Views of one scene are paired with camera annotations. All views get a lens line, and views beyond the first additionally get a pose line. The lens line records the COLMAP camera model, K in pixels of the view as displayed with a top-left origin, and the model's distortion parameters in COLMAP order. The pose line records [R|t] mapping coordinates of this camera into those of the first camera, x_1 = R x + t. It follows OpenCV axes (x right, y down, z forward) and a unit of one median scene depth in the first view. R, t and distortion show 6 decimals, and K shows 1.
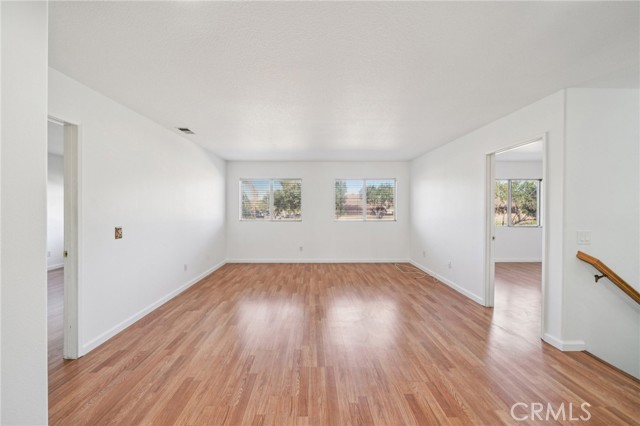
lens RADIAL K [[231.9, 0, 318.4], [0, 231.9, 209.8], [0, 0, 1]] dist [-0.005902, -0.000459]
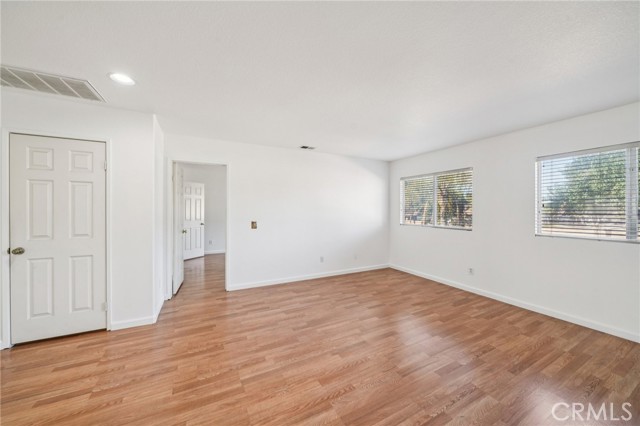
lens RADIAL K [[231.9, 0, 319.9], [0, 231.9, 210.7], [0, 0, 1]] dist [-0.005902, -0.000459]
pose [[0.437389, 0.004409, -0.899262, 0.751449], [-0.014253, 0.999896, -0.002031, -0.003100], [0.899160, 0.013706, 0.437406, 0.677934]]
